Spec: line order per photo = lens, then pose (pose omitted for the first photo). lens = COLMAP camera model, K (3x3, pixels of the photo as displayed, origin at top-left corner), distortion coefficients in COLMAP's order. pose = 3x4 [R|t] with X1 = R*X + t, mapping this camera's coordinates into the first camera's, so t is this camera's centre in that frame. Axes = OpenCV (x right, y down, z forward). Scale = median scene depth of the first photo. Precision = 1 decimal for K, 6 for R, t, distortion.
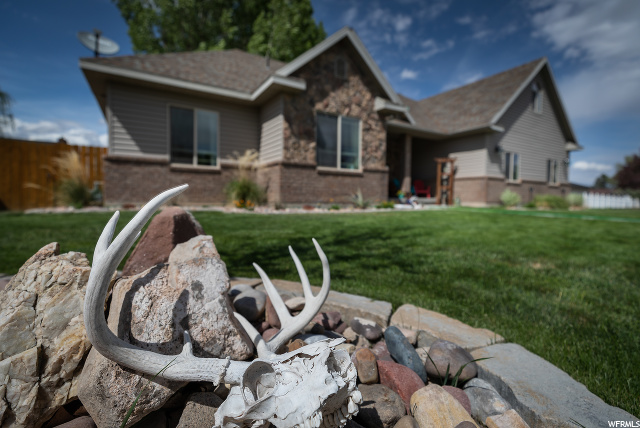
lens RADIAL K [[294.9, 0, 320.5], [0, 294.9, 204.8], [0, 0, 1]] dist [0.016400, 0.000069]
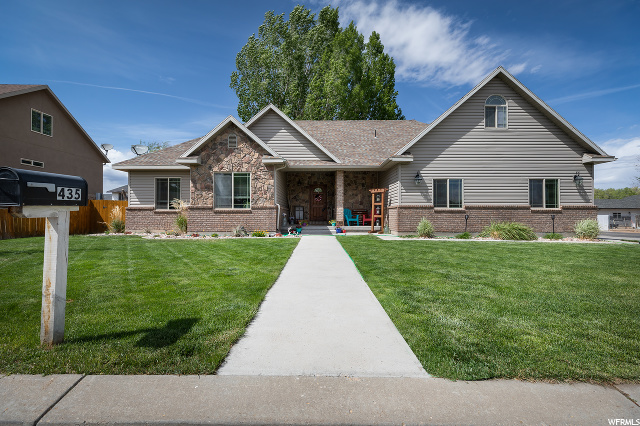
lens RADIAL K [[291.0, 0, 320.0], [0, 291.0, 213.0], [0, 0, 1]] dist [0.001822, 0.000138]
pose [[0.856554, -0.015386, -0.515828, 1.198409], [-0.002061, 0.999445, -0.033235, -0.052482], [0.516054, 0.029531, 0.856047, -0.017967]]
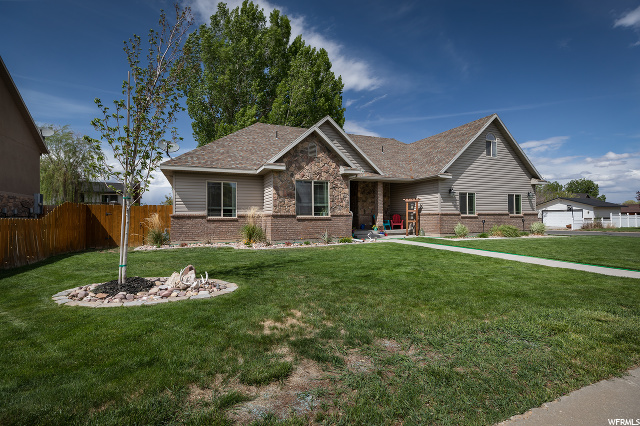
lens RADIAL K [[291.0, 0, 320.0], [0, 291.0, 213.0], [0, 0, 1]] dist [0.001822, 0.000138]
pose [[0.990345, -0.021804, -0.136898, 0.303618], [0.016595, 0.999098, -0.039079, -0.079436], [0.137627, 0.036430, 0.989814, -0.464899]]
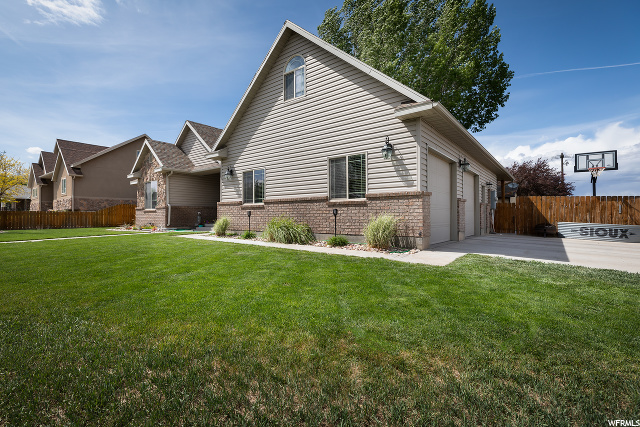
lens RADIAL K [[294.9, 0, 320.5], [0, 294.9, 204.3], [0, 0, 1]] dist [0.016400, 0.000069]
pose [[0.355813, -0.023744, -0.934255, 2.320549], [0.021234, 0.999625, -0.017318, -0.092667], [0.934316, -0.013676, 0.356184, 1.355609]]
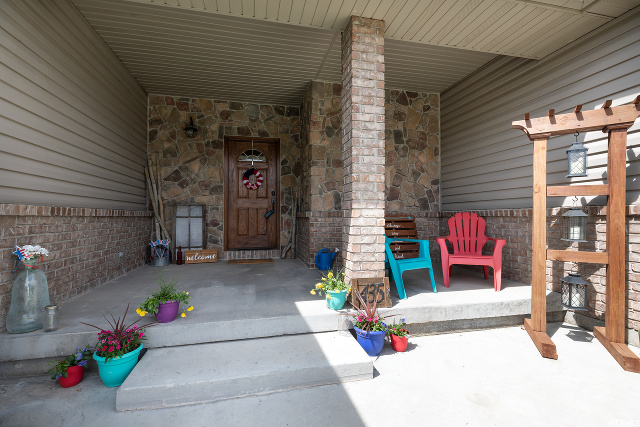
lens RADIAL K [[291.0, 0, 320.0], [0, 291.0, 213.5], [0, 0, 1]] dist [0.001822, 0.000138]
pose [[0.948242, -0.014298, -0.317227, 0.485262], [0.005277, 0.999557, -0.029278, -0.126333], [0.317505, 0.026089, 0.947897, 1.150911]]
